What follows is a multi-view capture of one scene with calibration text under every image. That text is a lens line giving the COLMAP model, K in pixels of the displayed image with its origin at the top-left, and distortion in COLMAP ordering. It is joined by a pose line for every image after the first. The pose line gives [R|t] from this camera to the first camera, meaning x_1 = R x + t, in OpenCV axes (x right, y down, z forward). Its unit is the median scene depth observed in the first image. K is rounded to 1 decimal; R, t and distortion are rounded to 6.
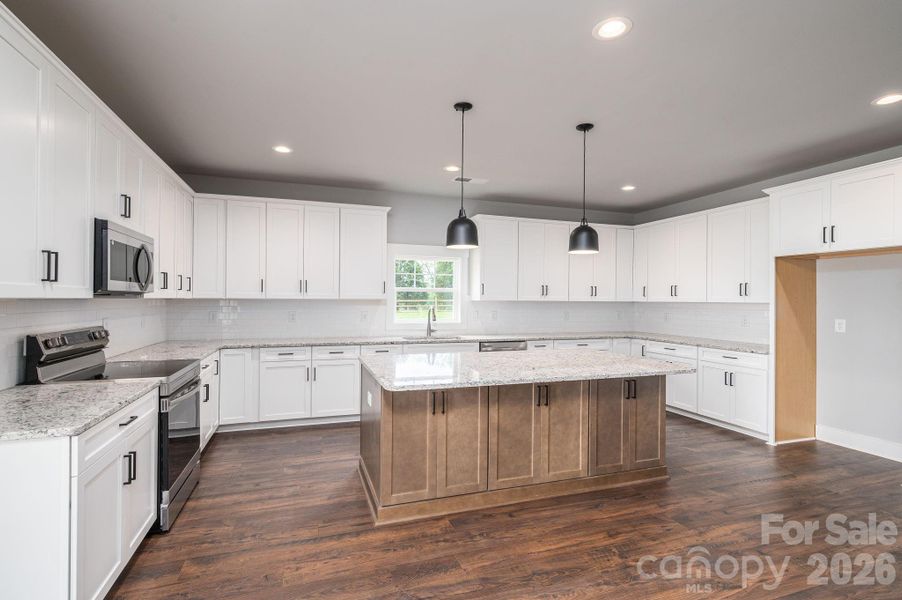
lens RADIAL K [[416.7, 0, 432.0], [0, 416.7, 295.3], [0, 0, 1]] dist [0.000417, 0.000057]
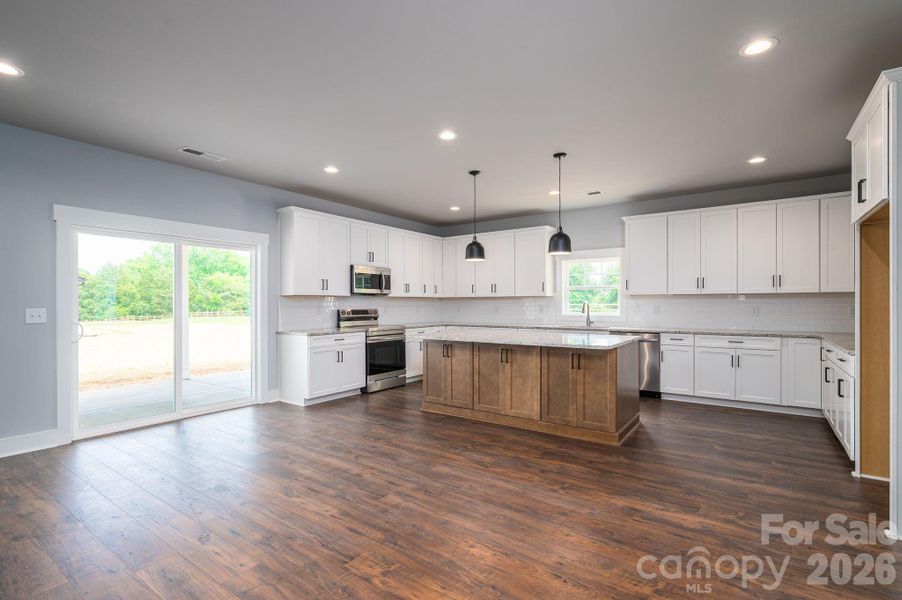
lens RADIAL K [[416.7, 0, 484.6], [0, 416.7, 309.9], [0, 0, 1]] dist [0.000417, 0.000057]
pose [[0.628343, 0.002246, -0.777933, 1.338749], [0.016132, 0.999743, 0.015916, 0.050539], [0.777769, -0.022550, 0.628145, 0.013359]]
